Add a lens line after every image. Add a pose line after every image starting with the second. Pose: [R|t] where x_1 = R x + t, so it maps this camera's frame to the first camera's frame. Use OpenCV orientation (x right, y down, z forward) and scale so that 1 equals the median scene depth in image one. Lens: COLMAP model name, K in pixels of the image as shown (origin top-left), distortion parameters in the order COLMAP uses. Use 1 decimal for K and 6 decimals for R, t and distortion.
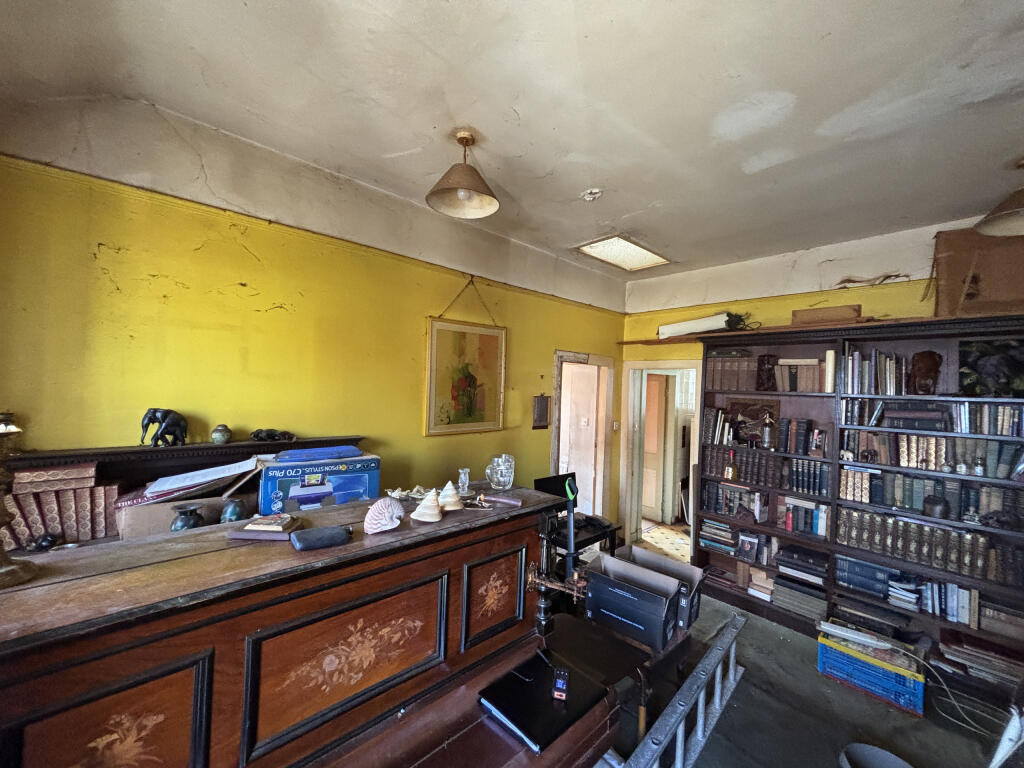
lens RADIAL K [[403.5, 0, 507.3], [0, 403.5, 381.5], [0, 0, 1]] dist [0.000463, -0.000211]
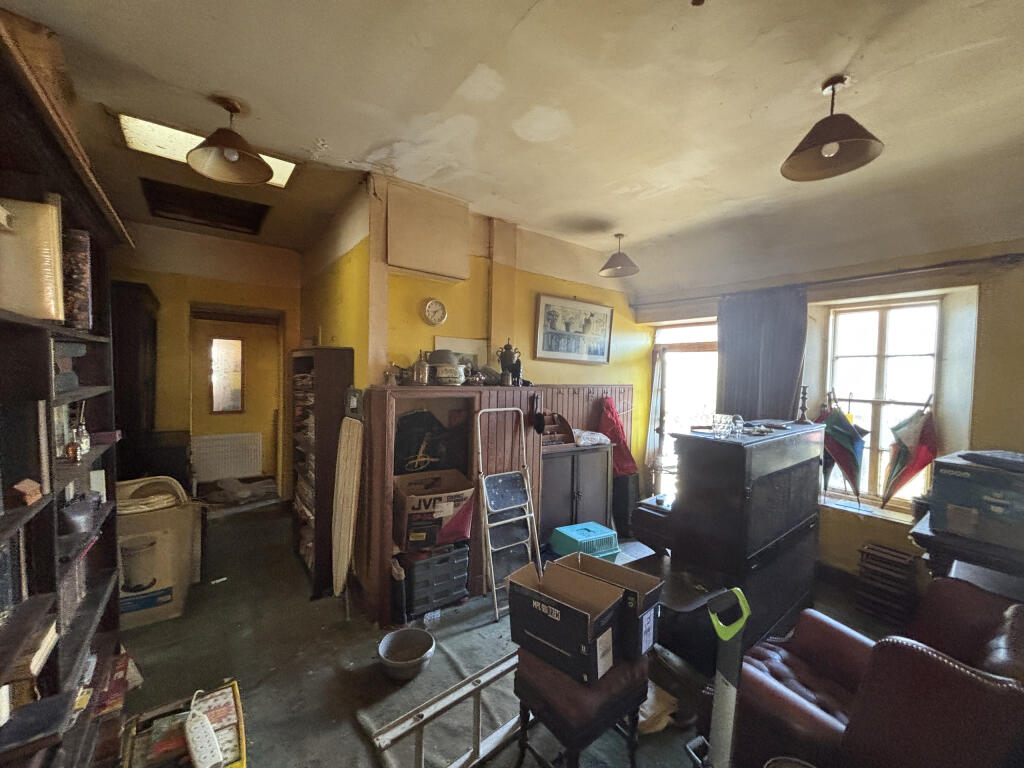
lens RADIAL K [[403.5, 0, 507.3], [0, 403.5, 381.5], [0, 0, 1]] dist [0.000463, -0.000211]
pose [[-0.994879, -0.058843, 0.082181, 0.505022], [-0.057046, 0.998082, 0.024055, 0.072126], [-0.083439, 0.019244, -0.996327, 1.987175]]
